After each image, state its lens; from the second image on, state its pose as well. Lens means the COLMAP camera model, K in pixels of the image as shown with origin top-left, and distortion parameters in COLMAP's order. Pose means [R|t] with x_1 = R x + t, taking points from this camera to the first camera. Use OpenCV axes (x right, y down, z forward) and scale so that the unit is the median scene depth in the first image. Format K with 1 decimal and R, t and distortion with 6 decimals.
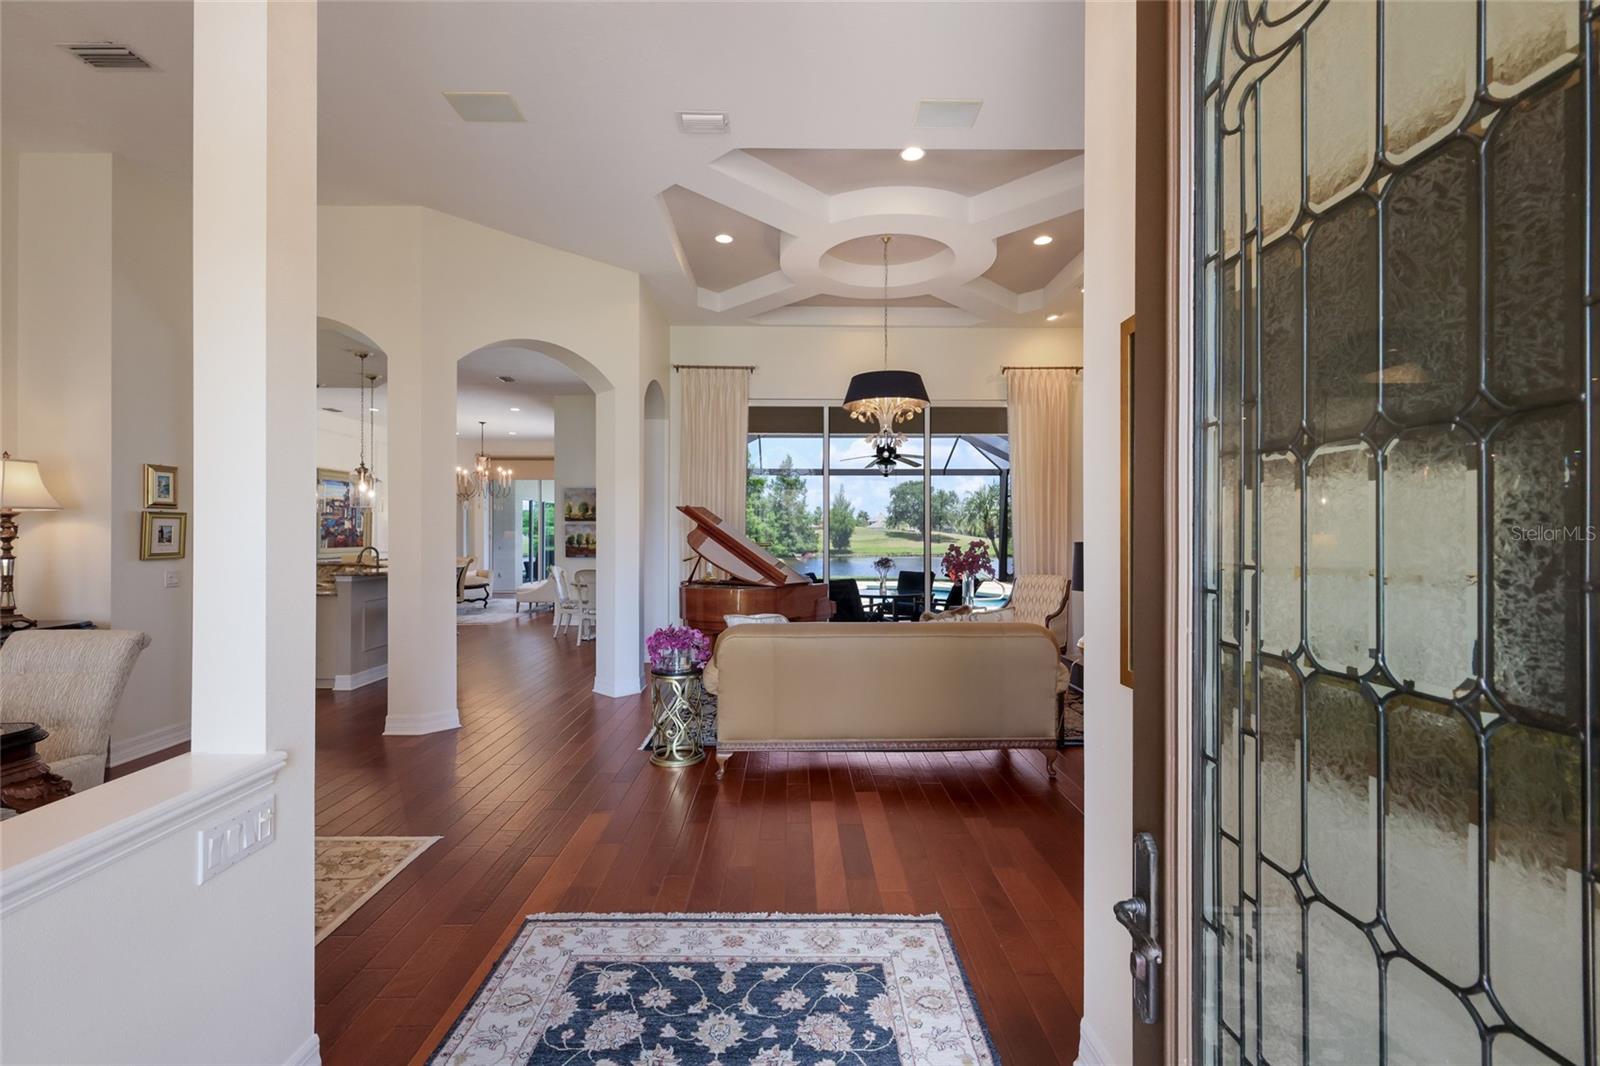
lens RADIAL K [[700.6, 0, 802.6], [0, 700.6, 531.9], [0, 0, 1]] dist [0.003387, 0.007511]
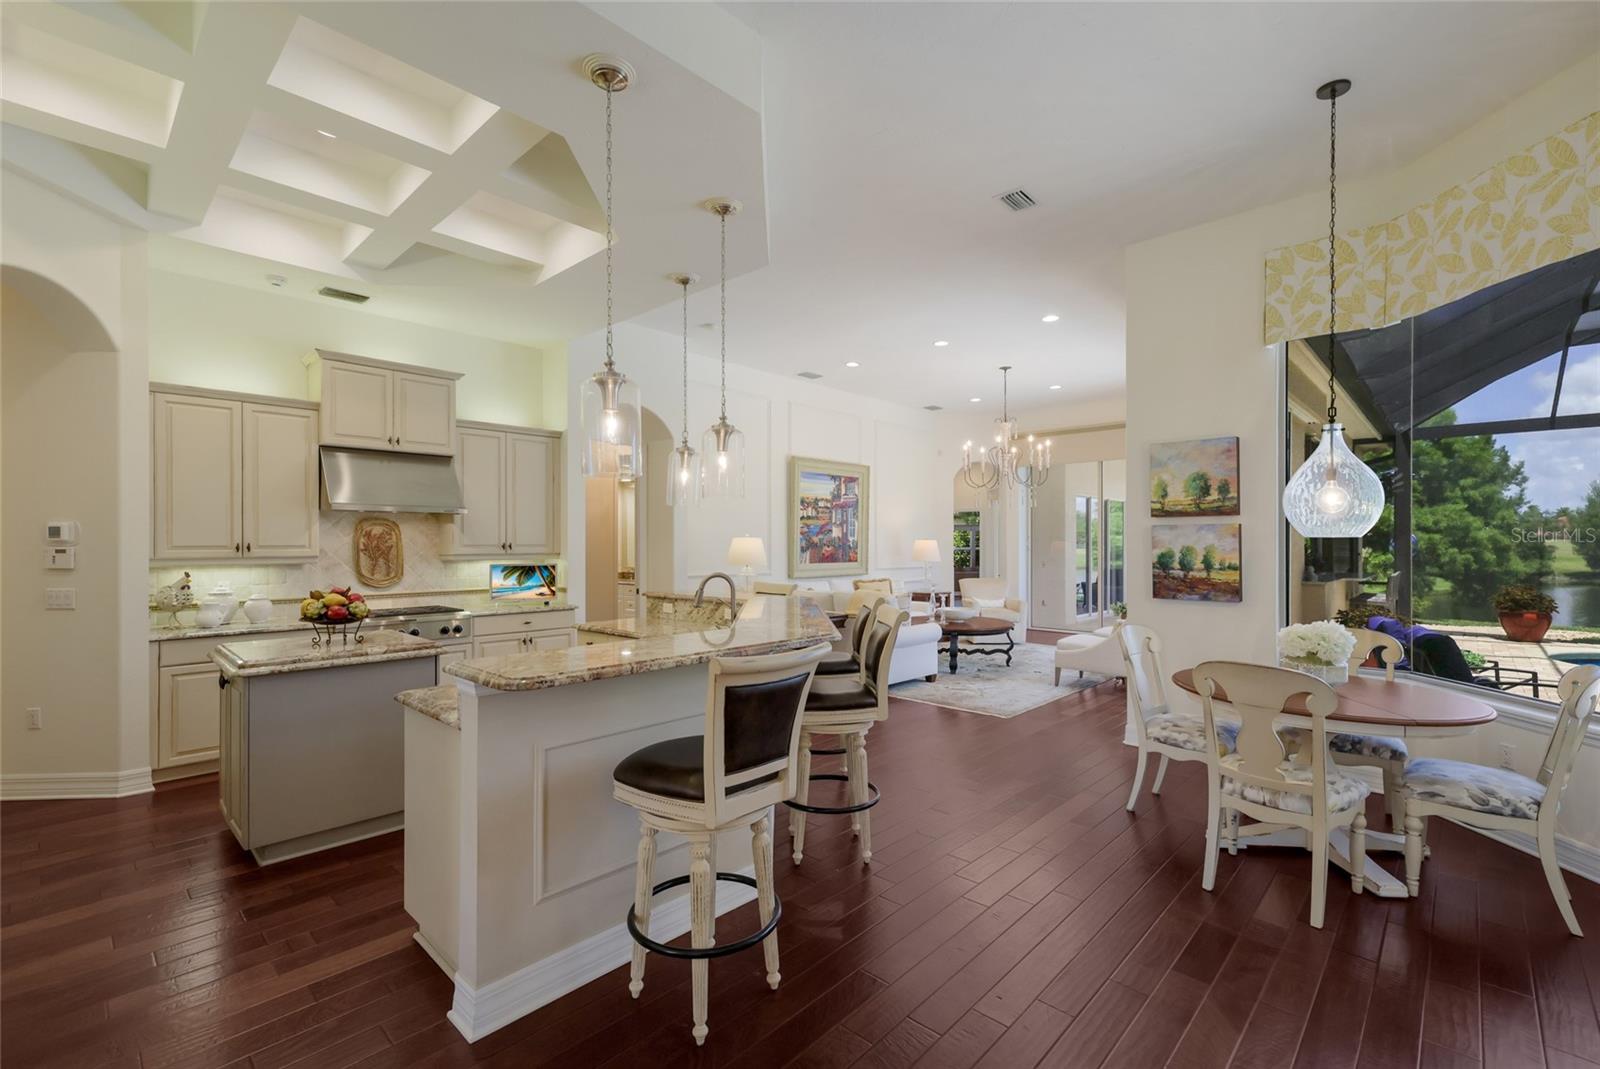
lens RADIAL K [[700.6, 0, 808.4], [0, 700.6, 538.0], [0, 0, 1]] dist [0.003387, 0.007511]
pose [[0.725712, -0.003353, -0.687990, -0.161528], [-0.000346, 0.999986, -0.005239, -0.000425], [0.687998, 0.004040, 0.725701, 0.447213]]
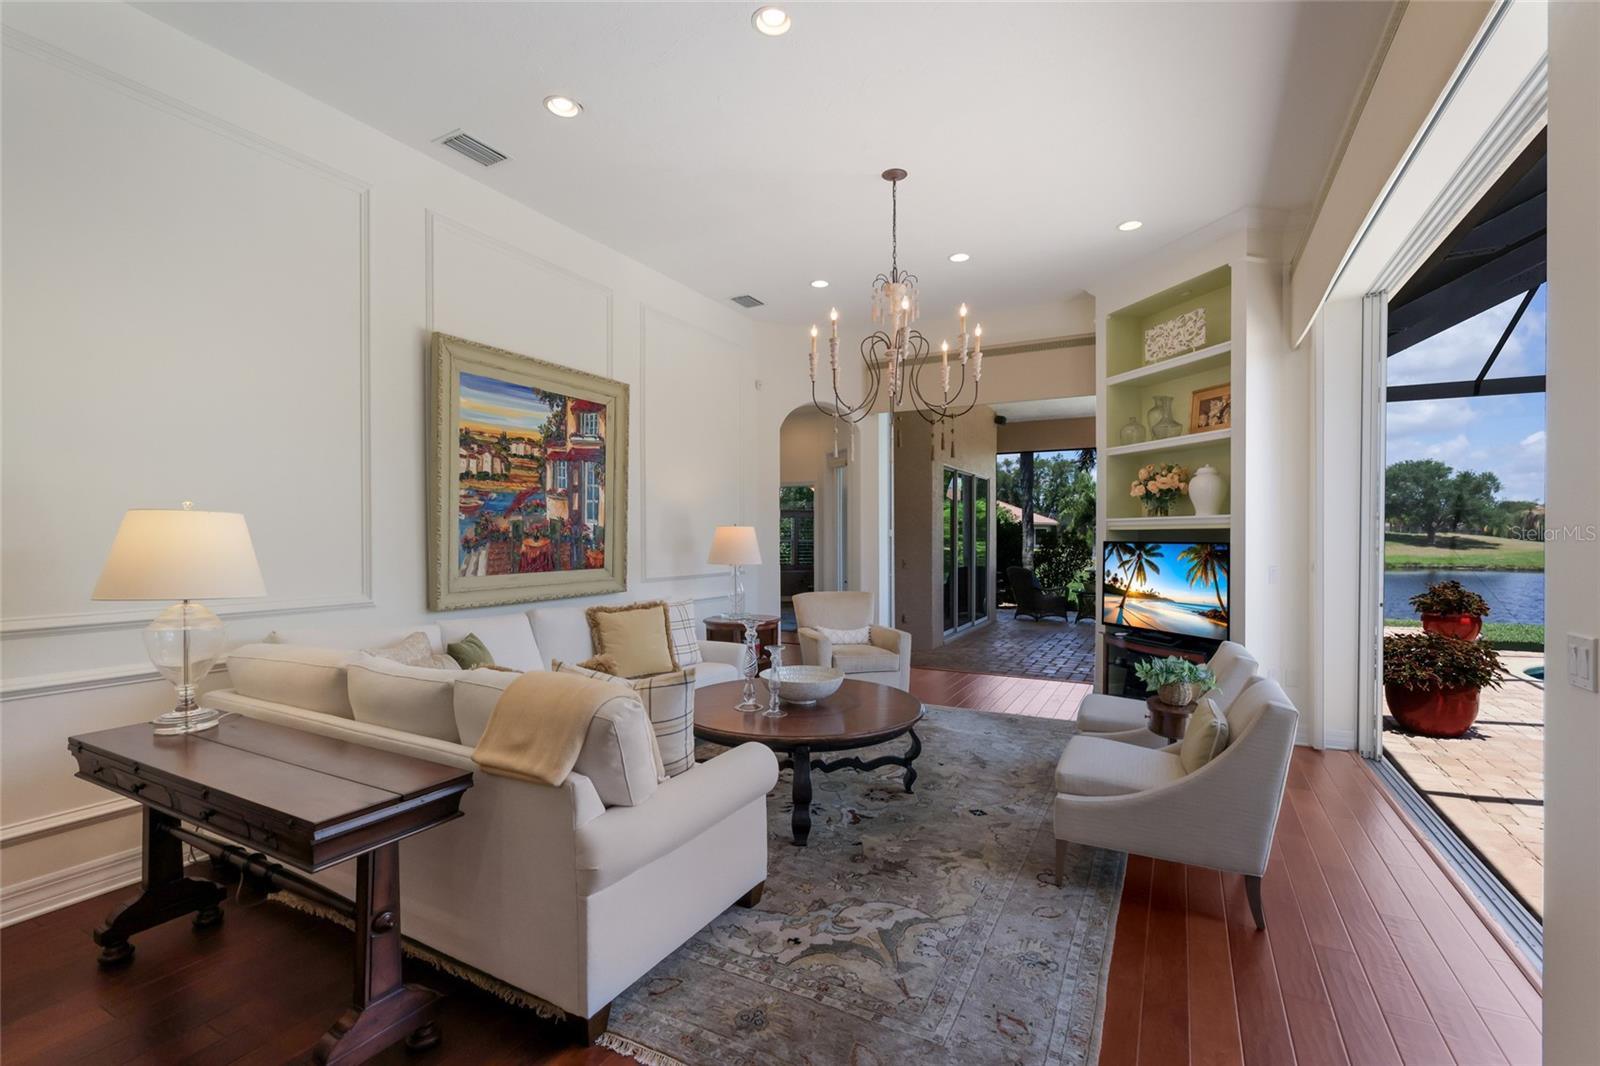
lens RADIAL K [[700.6, 0, 773.5], [0, 700.6, 544.5], [0, 0, 1]] dist [0.003387, 0.007511]
pose [[0.858469, 0.006441, -0.512825, -0.365847], [0.001330, 0.999890, 0.014785, 0.002705], [0.512863, -0.013375, 0.858366, 0.751640]]
